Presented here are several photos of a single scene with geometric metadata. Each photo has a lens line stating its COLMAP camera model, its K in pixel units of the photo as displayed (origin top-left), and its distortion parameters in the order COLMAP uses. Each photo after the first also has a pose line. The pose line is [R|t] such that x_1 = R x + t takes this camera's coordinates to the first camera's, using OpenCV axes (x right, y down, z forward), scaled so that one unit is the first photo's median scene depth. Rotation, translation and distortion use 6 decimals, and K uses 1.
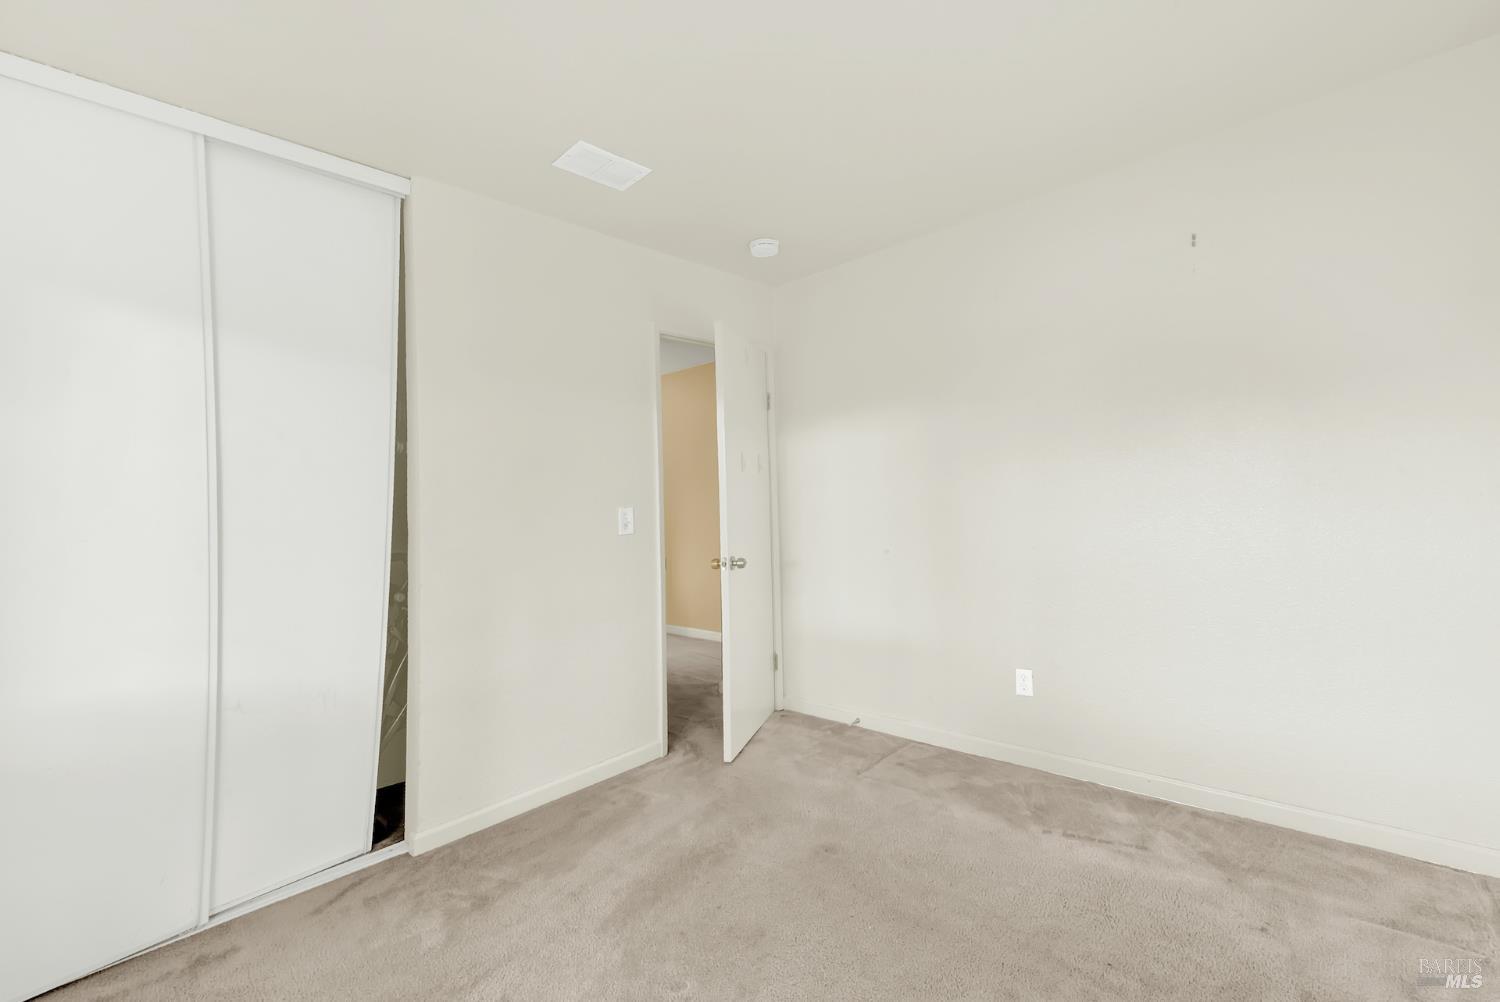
lens RADIAL K [[602.4, 0, 751.2], [0, 602.4, 505.5], [0, 0, 1]] dist [-0.003864, -0.001489]
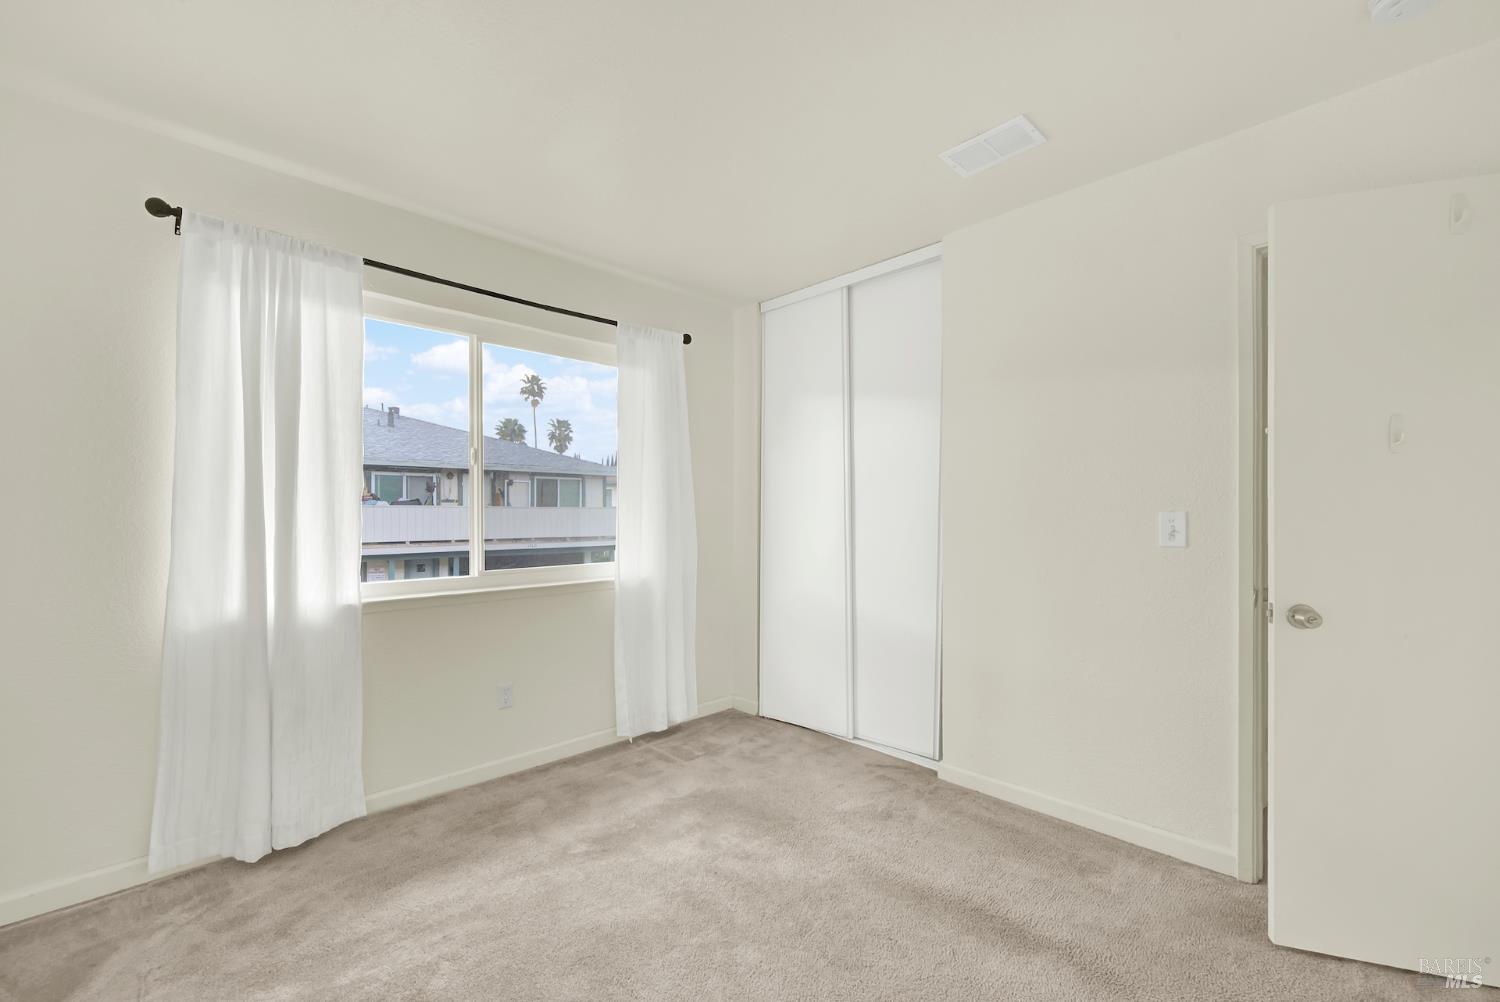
lens RADIAL K [[615.0, 0, 751.9], [0, 615.0, 506.7], [0, 0, 1]] dist [0.001840, -0.000913]
pose [[-0.035905, 0.038165, -0.998626, 0.761586], [0.017340, 0.999144, 0.037561, -0.051117], [0.999205, -0.015968, -0.036536, 0.675882]]
